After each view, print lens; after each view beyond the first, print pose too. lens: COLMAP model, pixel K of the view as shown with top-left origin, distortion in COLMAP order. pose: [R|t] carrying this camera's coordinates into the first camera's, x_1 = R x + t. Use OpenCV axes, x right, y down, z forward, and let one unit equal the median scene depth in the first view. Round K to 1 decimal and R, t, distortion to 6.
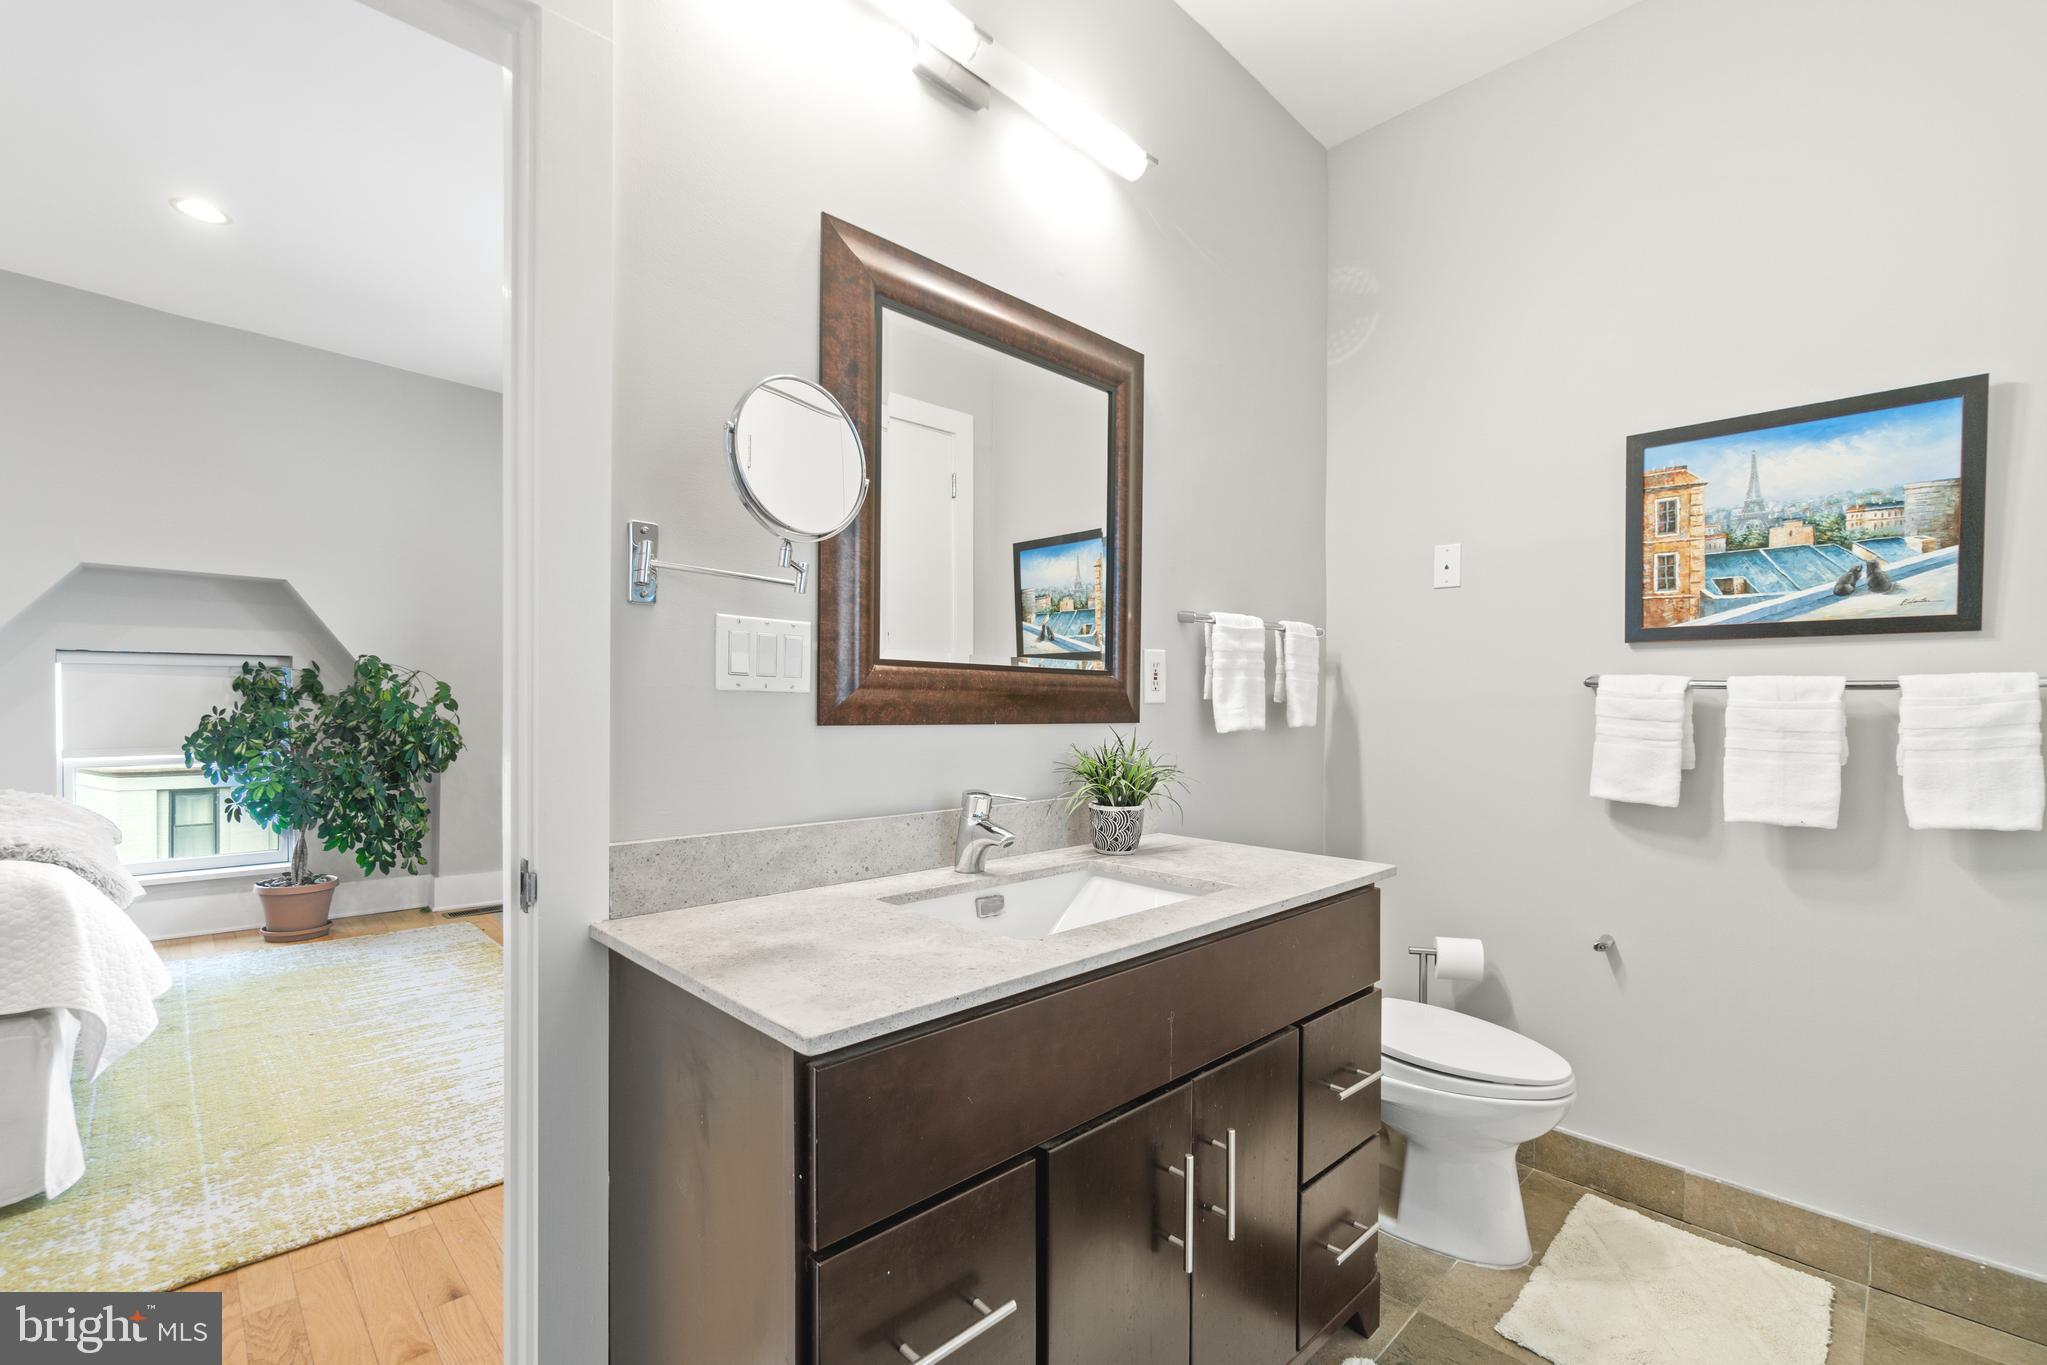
lens RADIAL K [[904.4, 0, 1016.0], [0, 904.4, 699.5], [0, 0, 1]] dist [-0.001809, -0.000161]
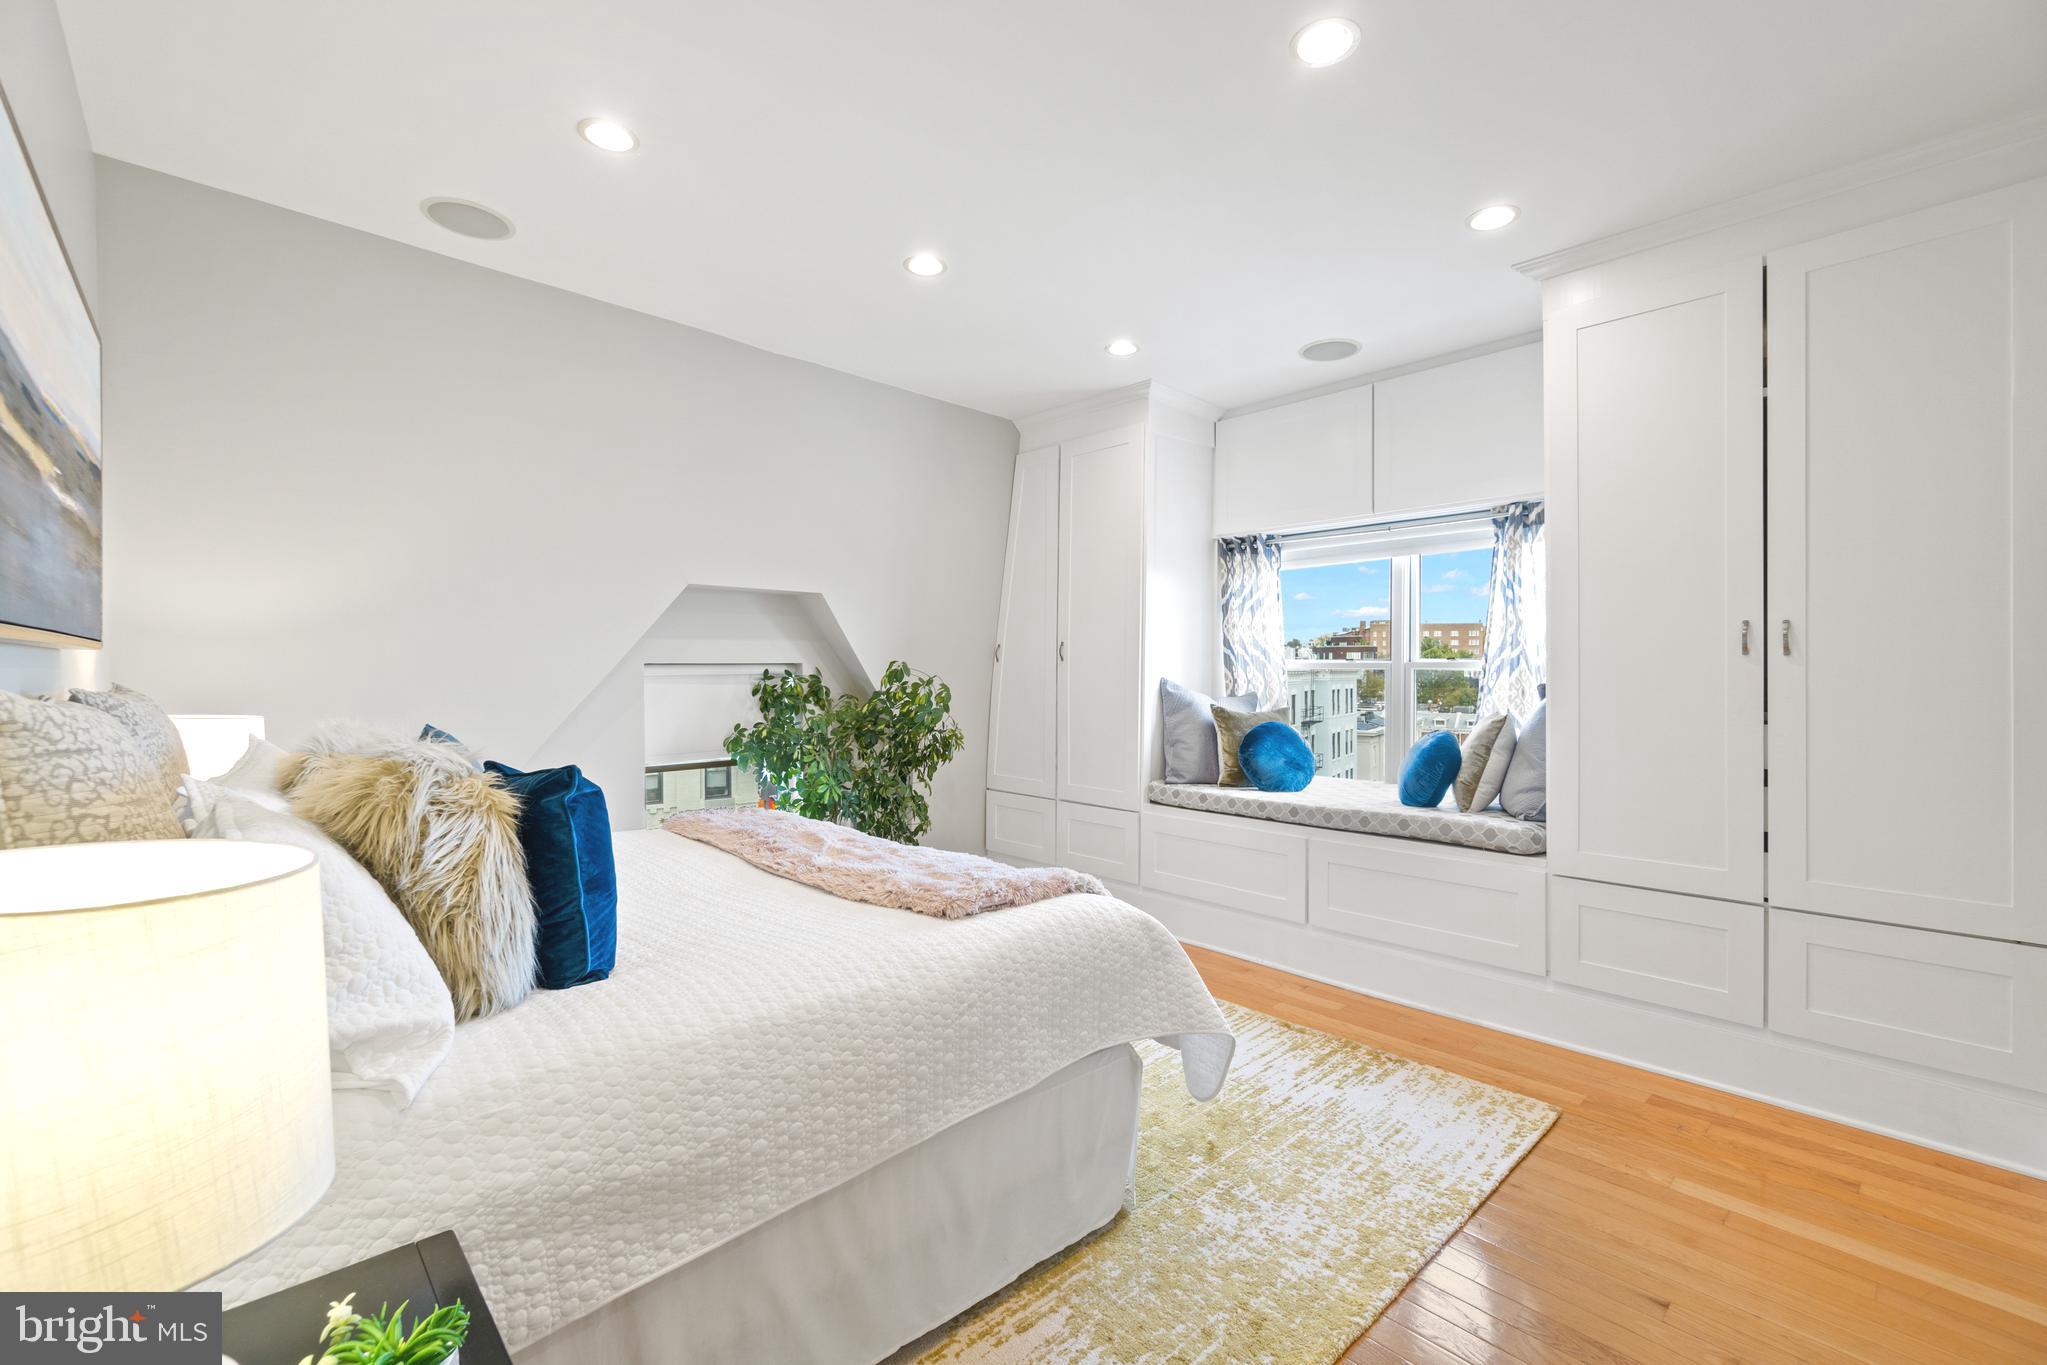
lens RADIAL K [[880.5, 0, 1023.5], [0, 880.5, 682.5], [0, 0, 1]] dist [-0.003665, -0.000002]
pose [[0.999514, -0.007510, -0.030245, -0.344817], [0.008211, 0.999699, 0.023132, -0.031853], [0.030062, -0.023369, 0.999275, -0.017324]]
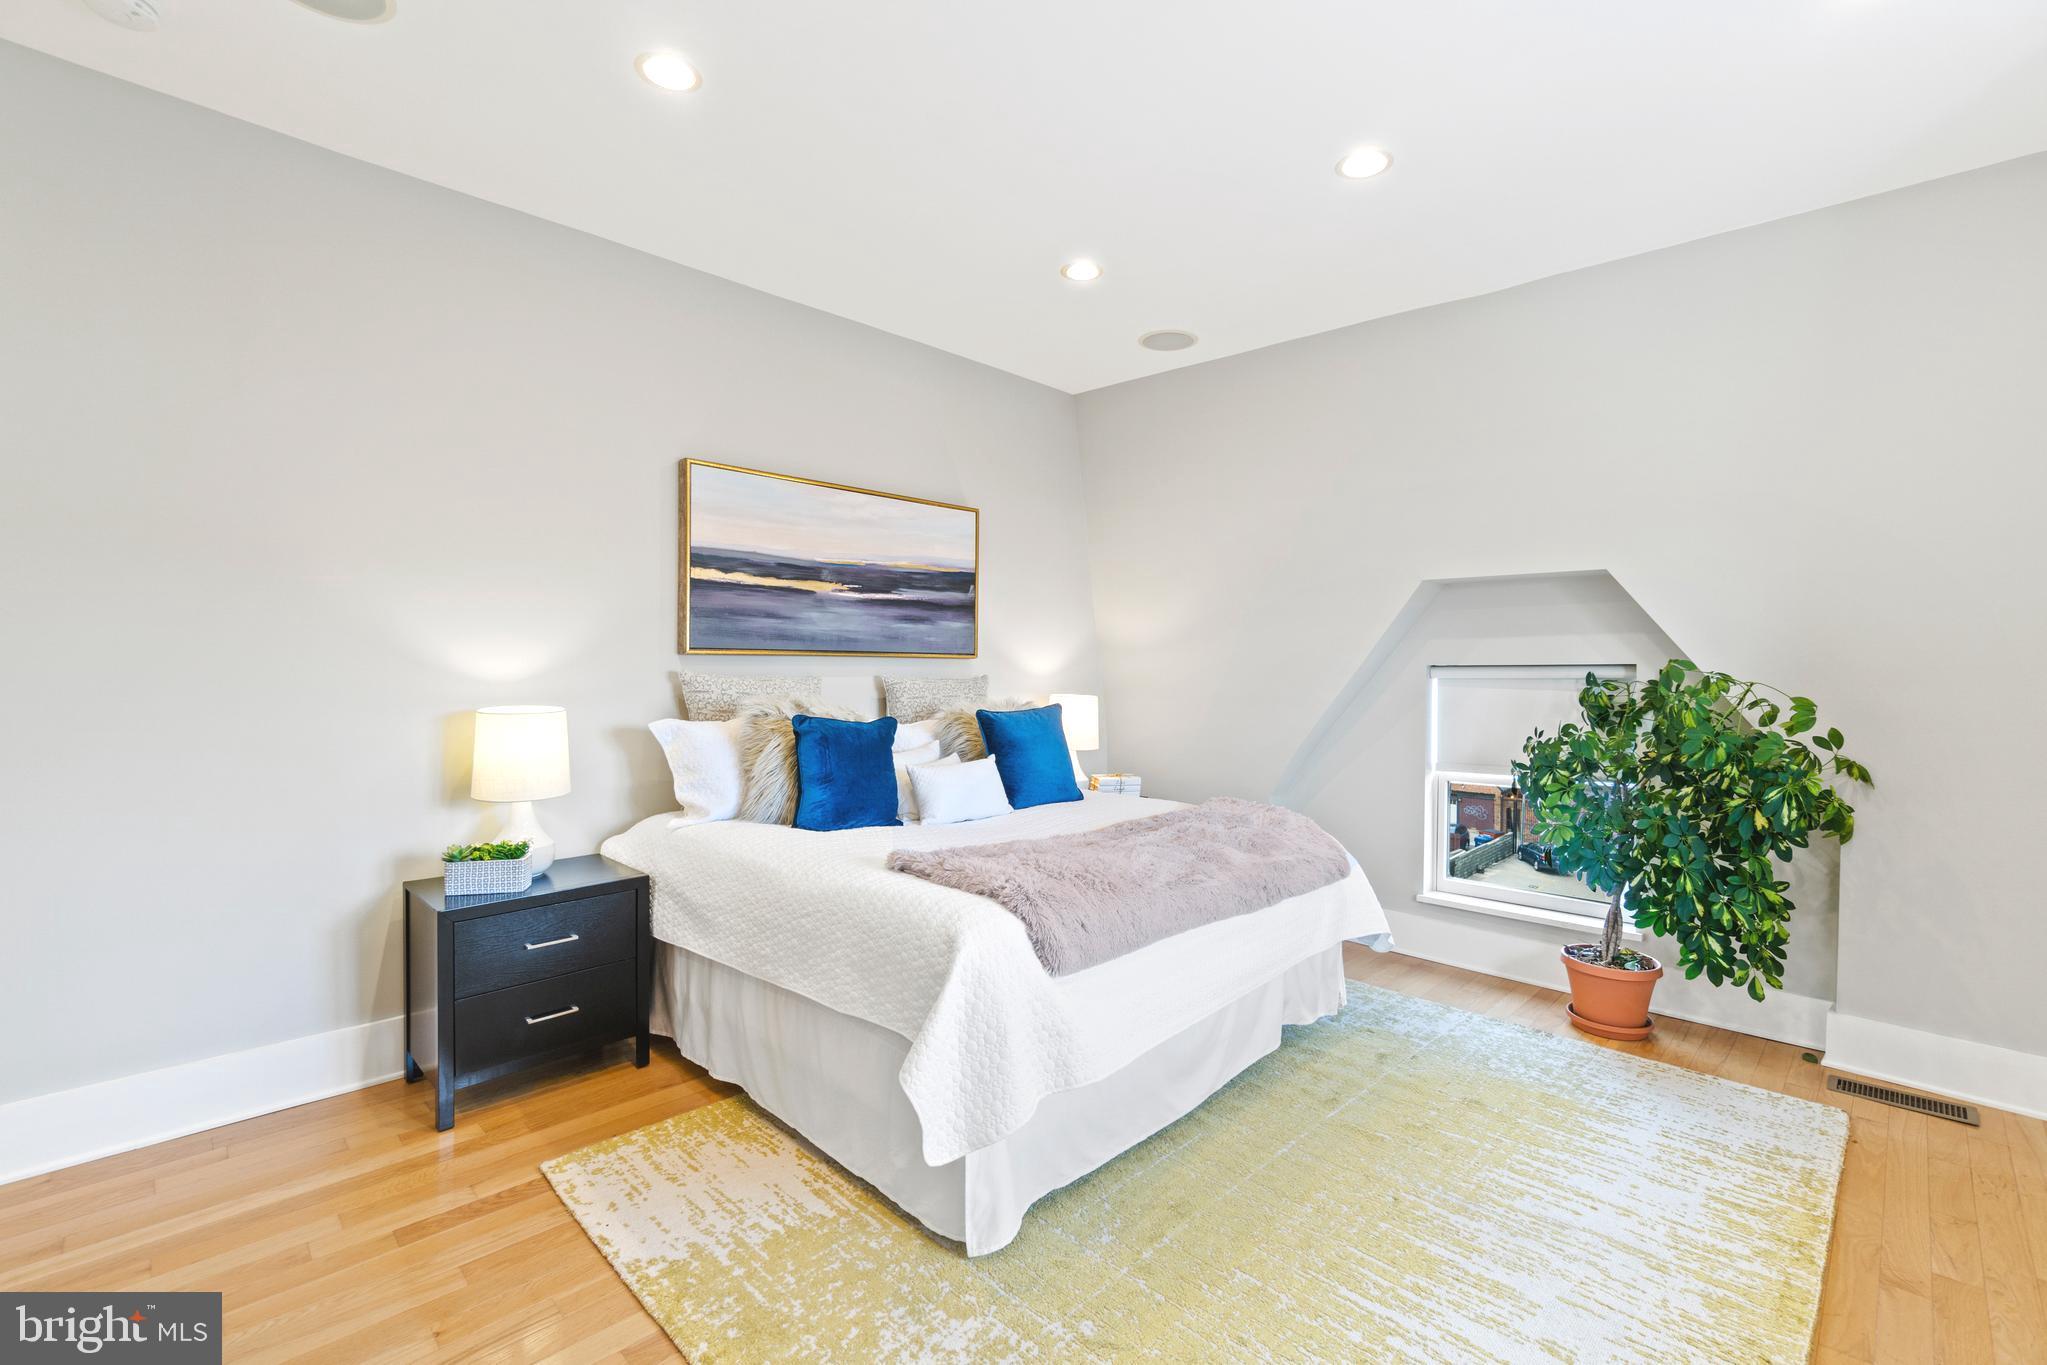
lens RADIAL K [[880.5, 0, 1023.5], [0, 880.5, 682.5], [0, 0, 1]] dist [-0.003665, -0.000002]
pose [[0.010242, -0.000064, -0.999948, -0.029896], [0.003084, 0.999995, -0.000032, -0.022689], [0.999943, -0.003083, 0.010242, 0.310602]]
